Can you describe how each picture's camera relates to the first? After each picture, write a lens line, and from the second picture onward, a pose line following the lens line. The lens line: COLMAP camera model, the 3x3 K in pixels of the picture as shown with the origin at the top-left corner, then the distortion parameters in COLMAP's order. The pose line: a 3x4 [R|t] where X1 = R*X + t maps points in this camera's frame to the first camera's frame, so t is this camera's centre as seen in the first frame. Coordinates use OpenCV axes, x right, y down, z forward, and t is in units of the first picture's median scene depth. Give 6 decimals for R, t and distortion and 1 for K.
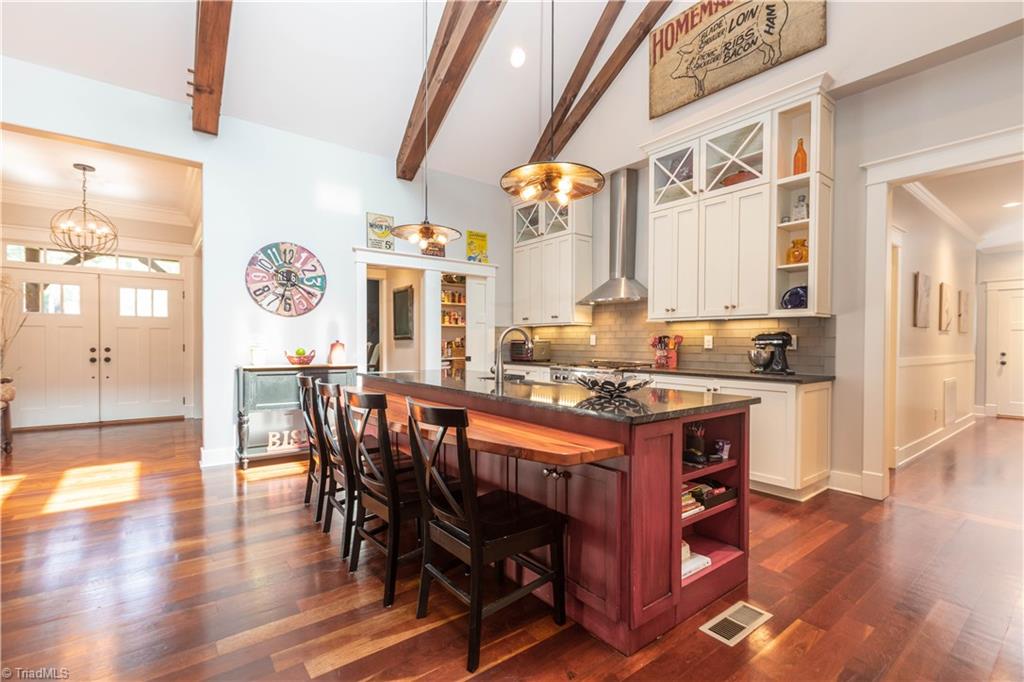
lens RADIAL K [[458.3, 0, 514.7], [0, 458.3, 351.2], [0, 0, 1]] dist [0.000897, 0.000074]
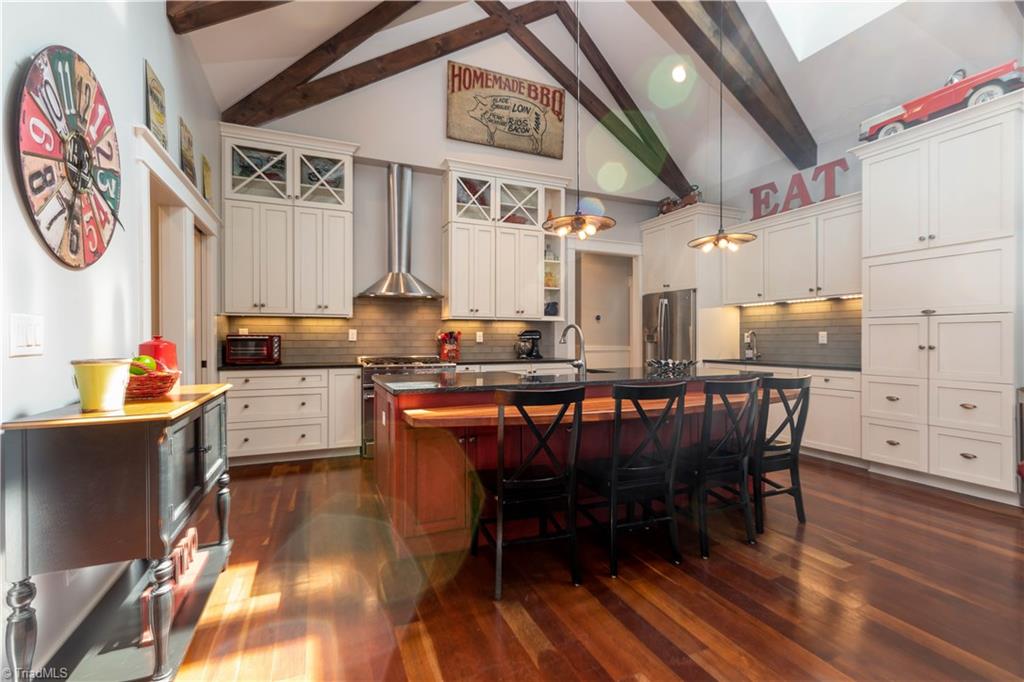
lens RADIAL K [[460.5, 0, 512.0], [0, 460.5, 341.0], [0, 0, 1]] dist [0.003673, 0.000183]
pose [[0.251664, -0.008287, 0.967779, -0.764589], [0.021465, 0.999765, 0.002979, -0.011161], [-0.967576, 0.020024, 0.251783, 0.584623]]
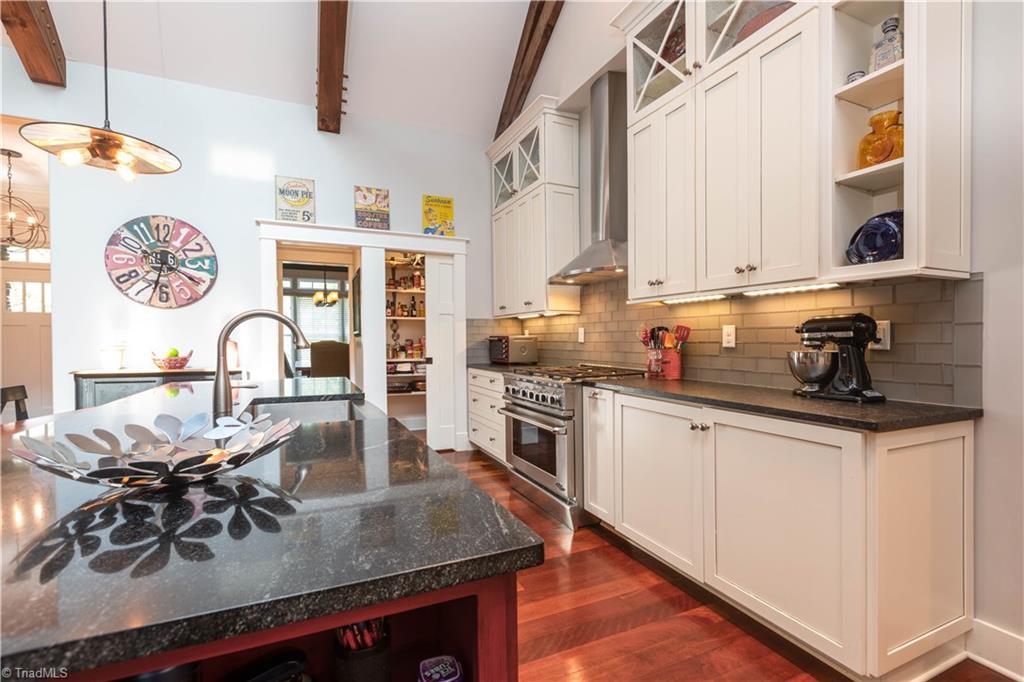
lens RADIAL K [[456.4, 0, 516.5], [0, 456.4, 344.0], [0, 0, 1]] dist [-0.001345, -0.000405]
pose [[0.972399, -0.003375, -0.233298, 0.291426], [0.000748, 0.999935, -0.011345, -0.003829], [0.233321, 0.010858, 0.972339, 0.373596]]
